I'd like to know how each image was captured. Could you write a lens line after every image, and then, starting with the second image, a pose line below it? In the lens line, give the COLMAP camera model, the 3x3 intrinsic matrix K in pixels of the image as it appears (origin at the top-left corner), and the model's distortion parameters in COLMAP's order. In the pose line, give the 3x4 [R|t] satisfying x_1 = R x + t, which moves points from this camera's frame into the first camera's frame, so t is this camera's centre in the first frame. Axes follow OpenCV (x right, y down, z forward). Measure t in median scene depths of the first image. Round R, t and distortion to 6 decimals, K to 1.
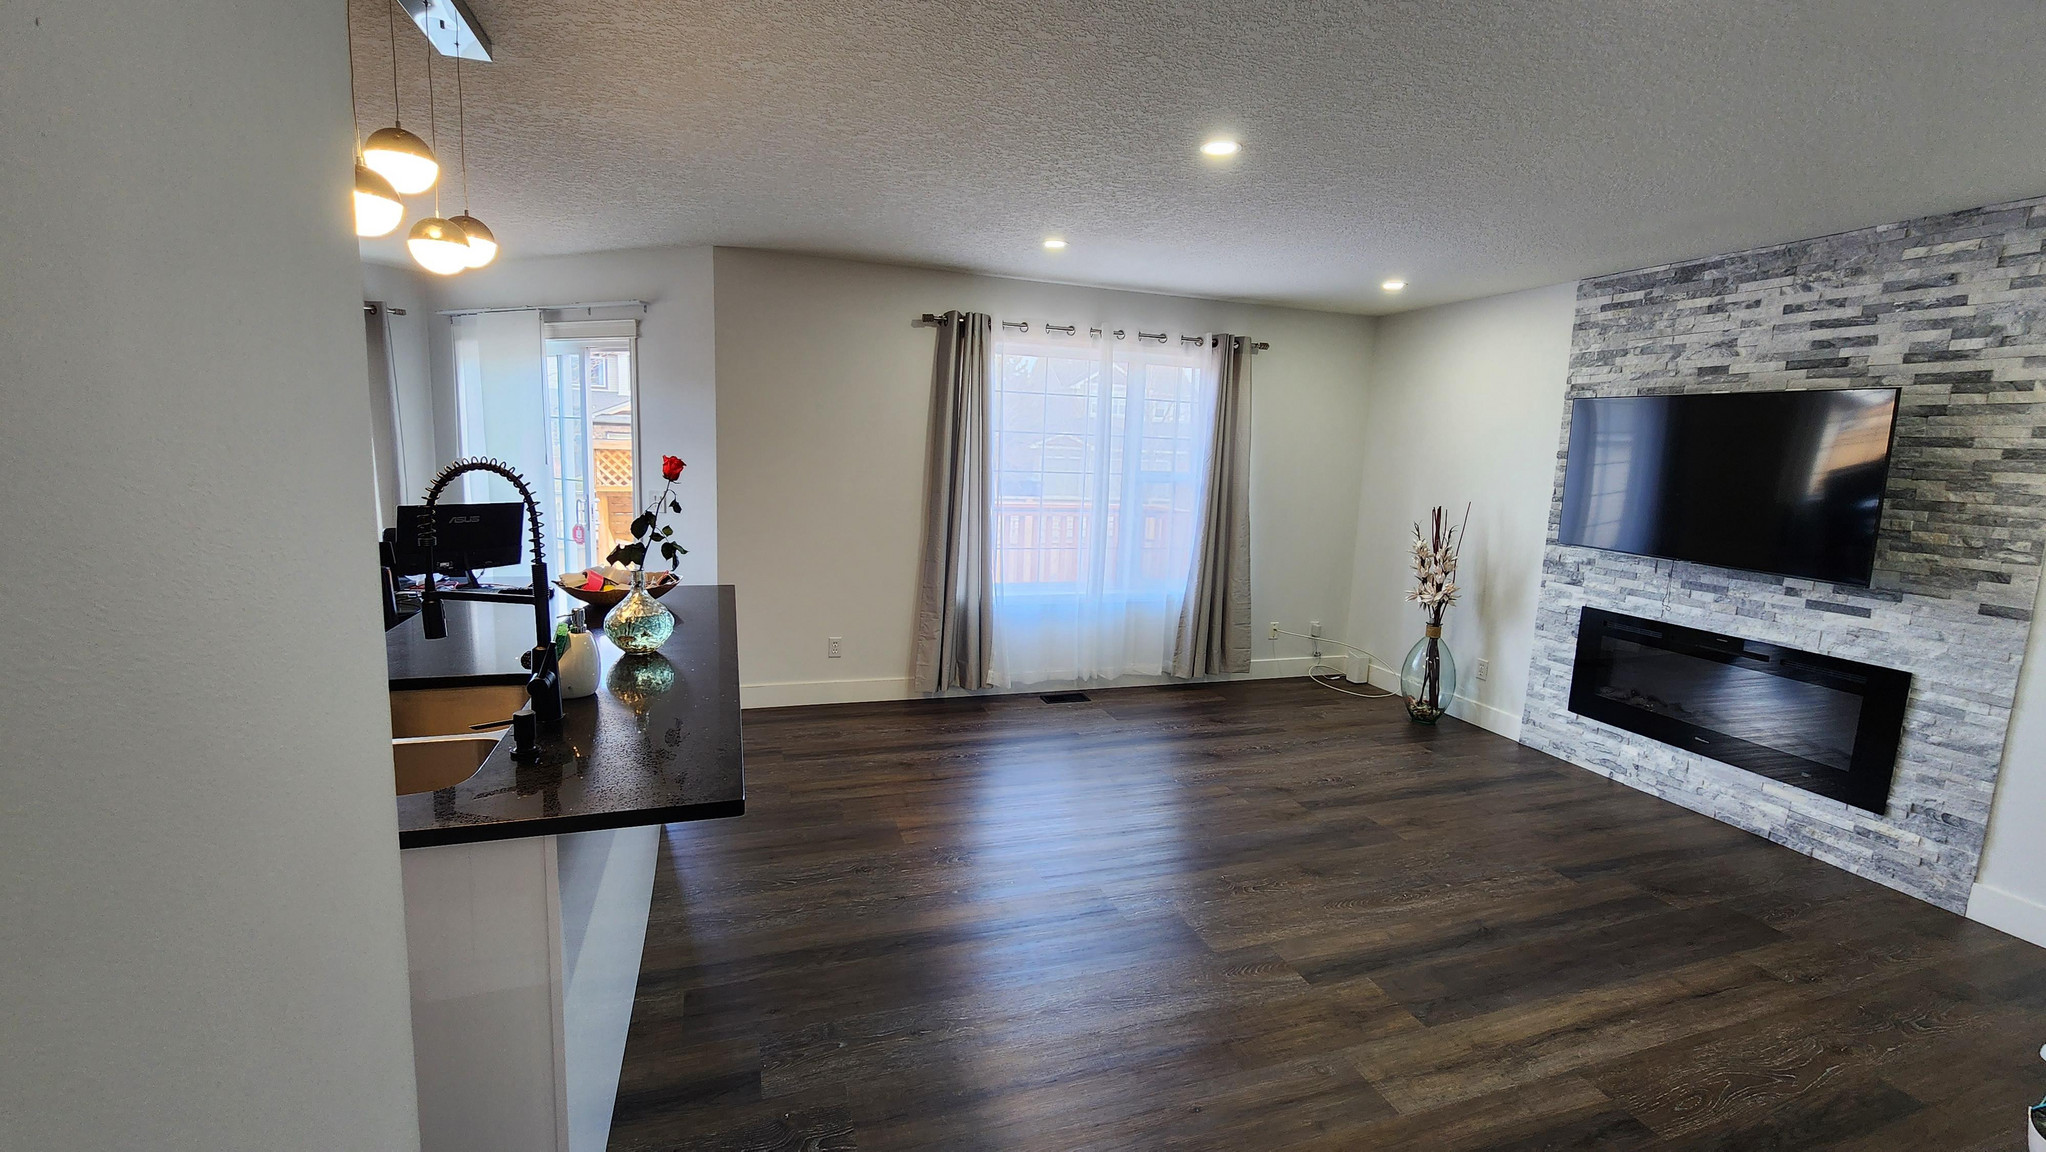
lens RADIAL K [[839.3, 0, 1011.7], [0, 839.3, 566.2], [0, 0, 1]] dist [-0.000135, -0.000603]
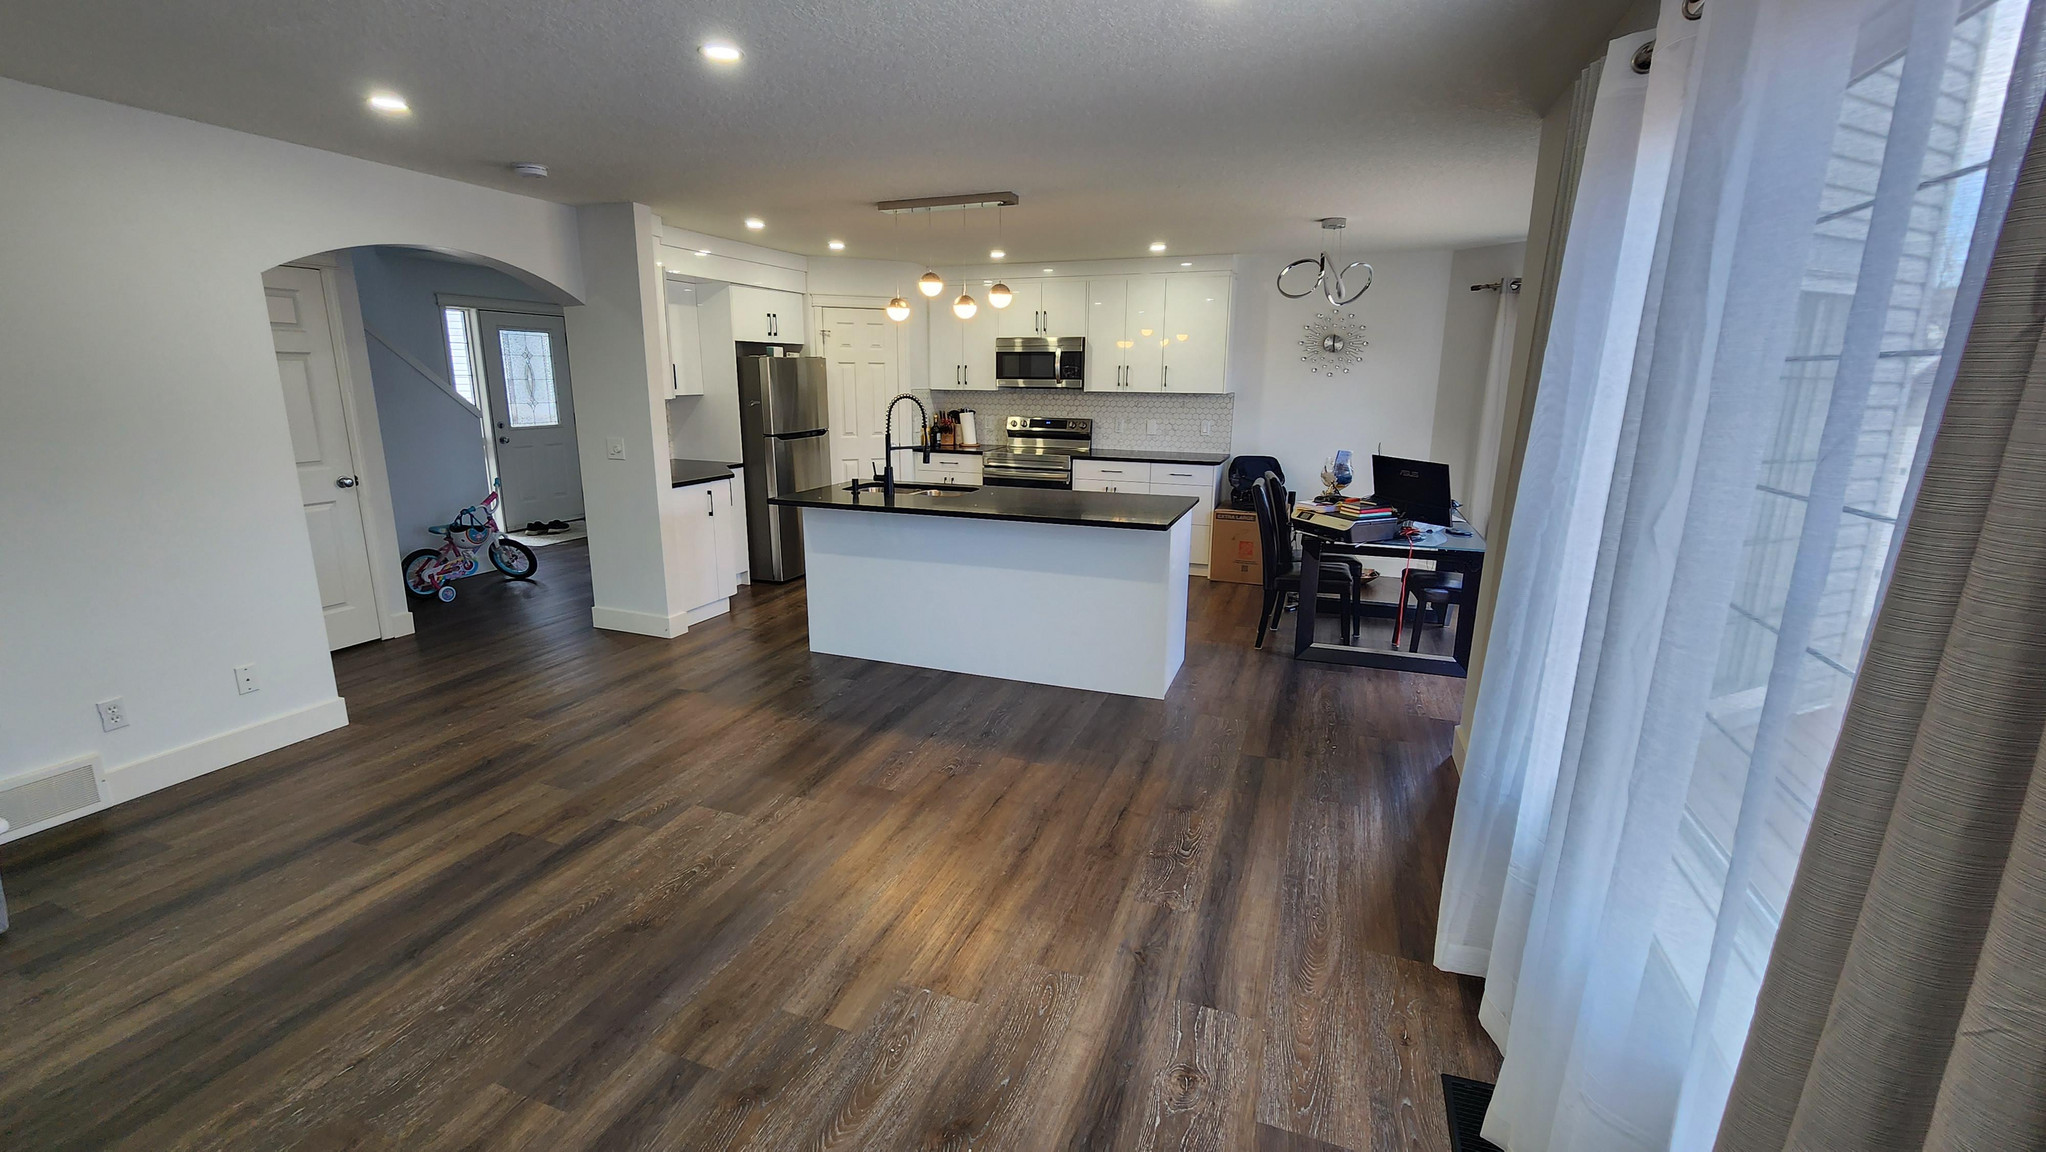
lens RADIAL K [[845.8, 0, 1018.4], [0, 845.8, 563.2], [0, 0, 1]] dist [0.000481, -0.000036]
pose [[-0.626722, 0.126430, -0.768918, 0.610720], [-0.144072, 0.950938, 0.273788, -0.192875], [0.765809, 0.282369, -0.577759, 1.426363]]
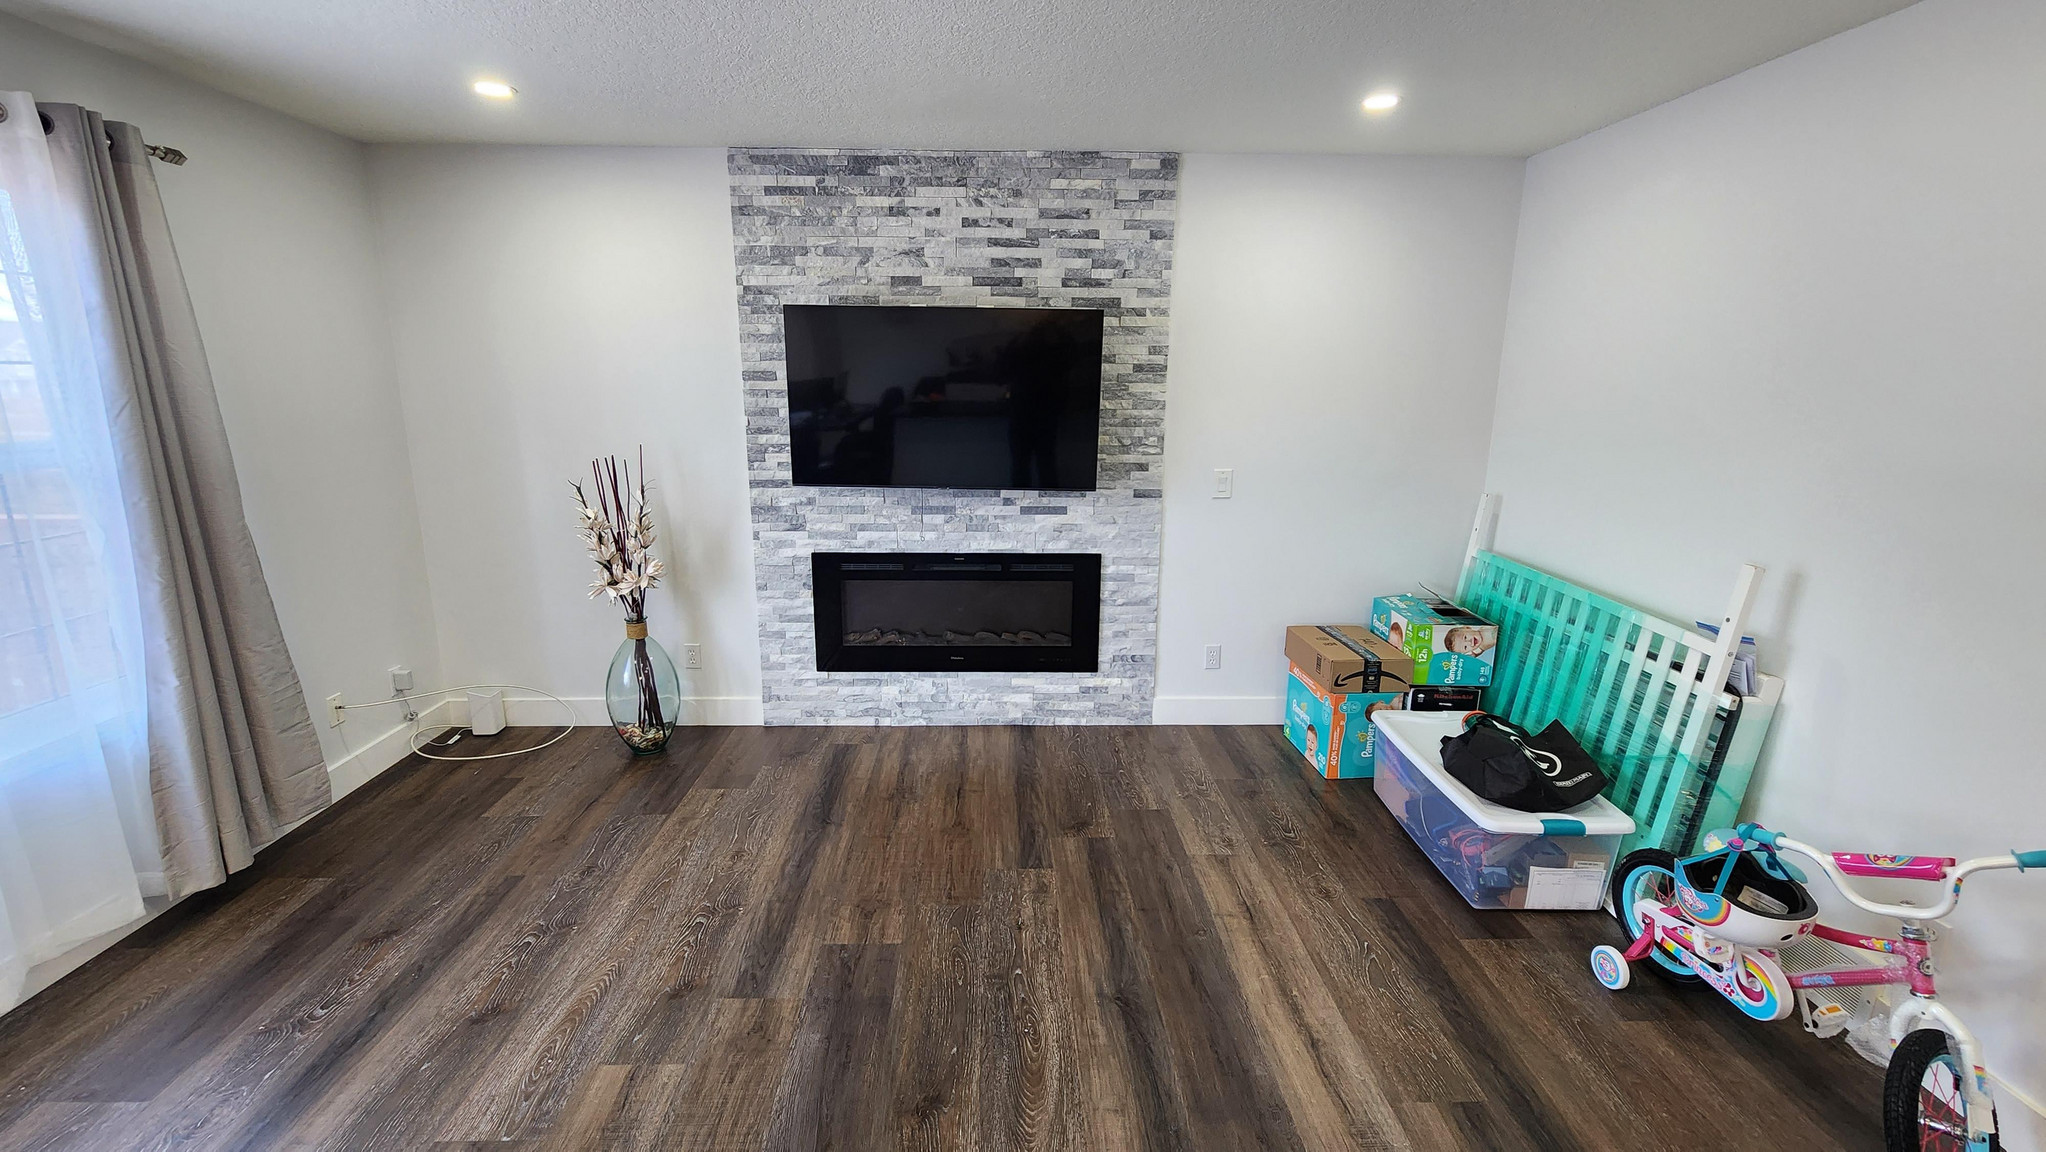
lens RADIAL K [[839.3, 0, 1011.7], [0, 839.3, 566.2], [0, 0, 1]] dist [-0.000135, -0.000603]
pose [[0.294914, -0.244899, 0.923607, -0.072855], [0.141870, 0.967107, 0.211133, -0.111043], [-0.944933, 0.068766, 0.319957, 0.637000]]
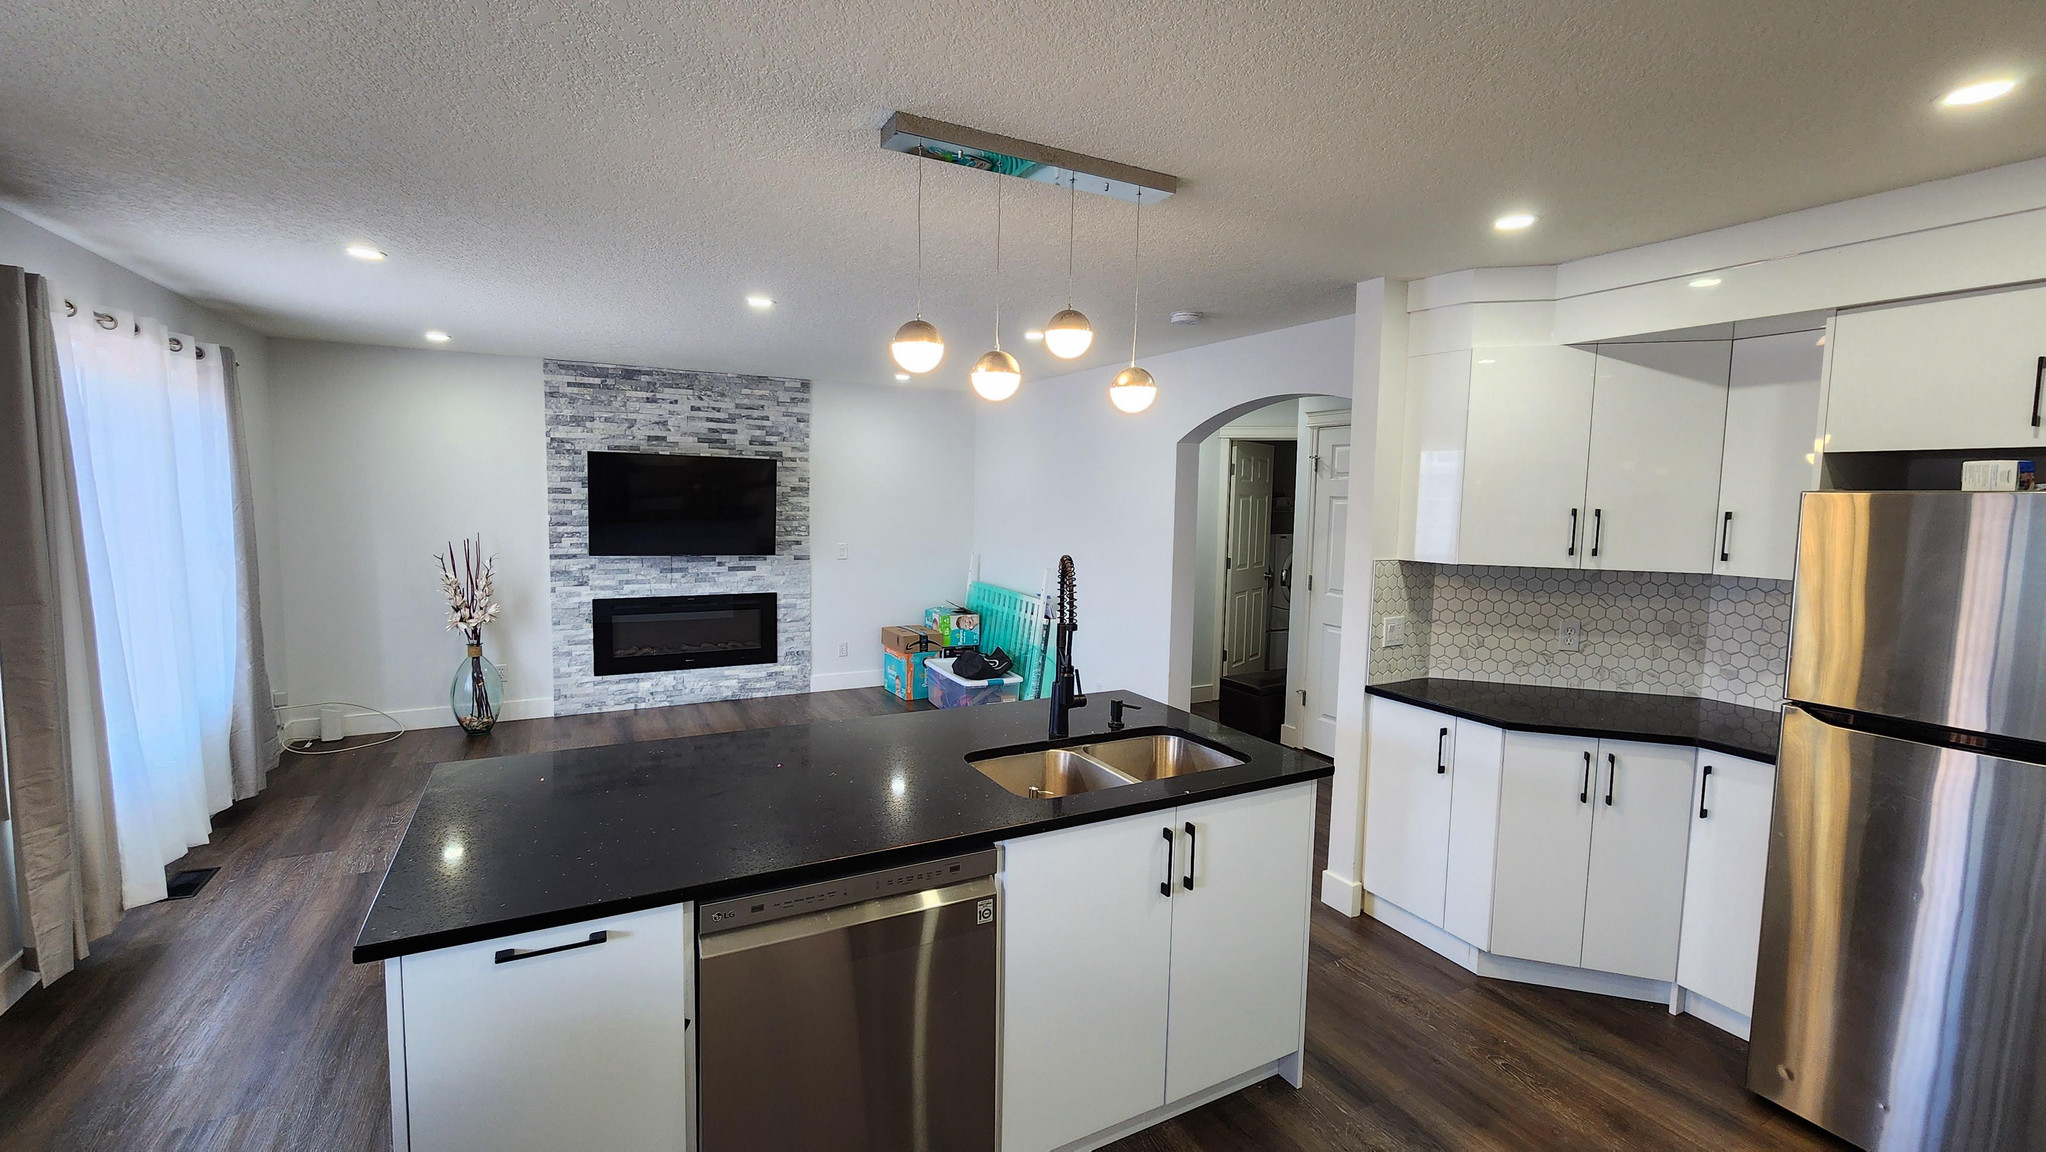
lens RADIAL K [[839.3, 0, 1011.7], [0, 839.3, 566.2], [0, 0, 1]] dist [-0.000135, -0.000603]
pose [[-0.162447, -0.127108, 0.978496, -0.937469], [0.116606, 0.982246, 0.146954, -0.154915], [-0.979803, 0.137970, -0.144741, 0.619985]]
